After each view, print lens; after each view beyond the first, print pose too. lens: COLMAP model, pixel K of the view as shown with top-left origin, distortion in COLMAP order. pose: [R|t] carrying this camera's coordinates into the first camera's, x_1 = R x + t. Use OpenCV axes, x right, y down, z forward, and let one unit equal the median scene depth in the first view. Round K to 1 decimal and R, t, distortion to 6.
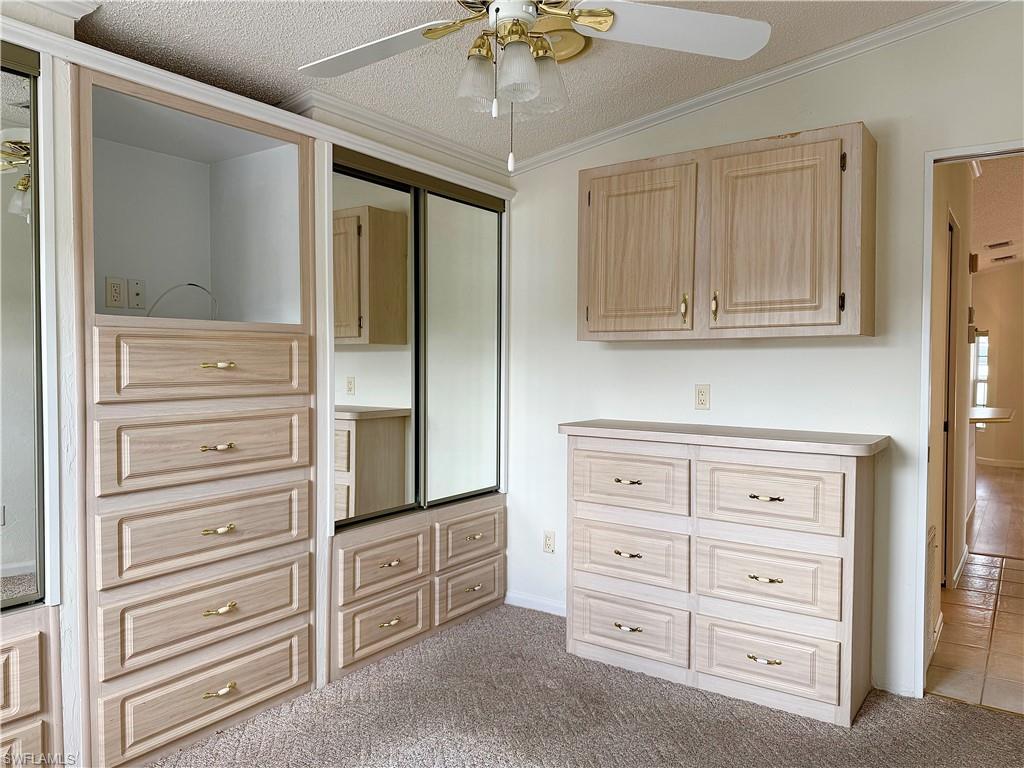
lens RADIAL K [[744.4, 0, 512.0], [0, 744.4, 384.0], [0, 0, 1]] dist [0.084858, -0.106754]
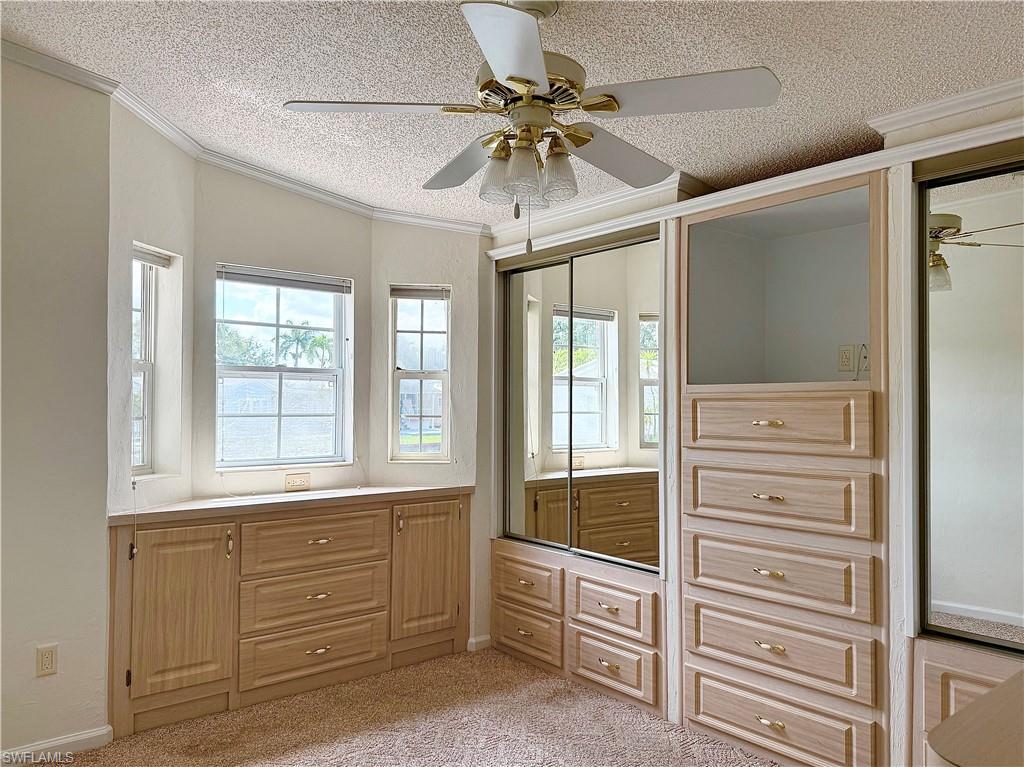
lens RADIAL K [[767.9, 0, 512.0], [0, 767.9, 383.5], [0, 0, 1]] dist [0.003152, -0.029551]
pose [[-0.283931, -0.032299, -0.958301, 0.787068], [-0.037772, 0.999033, -0.022480, -0.042609], [0.958101, 0.029814, -0.284876, 0.932567]]
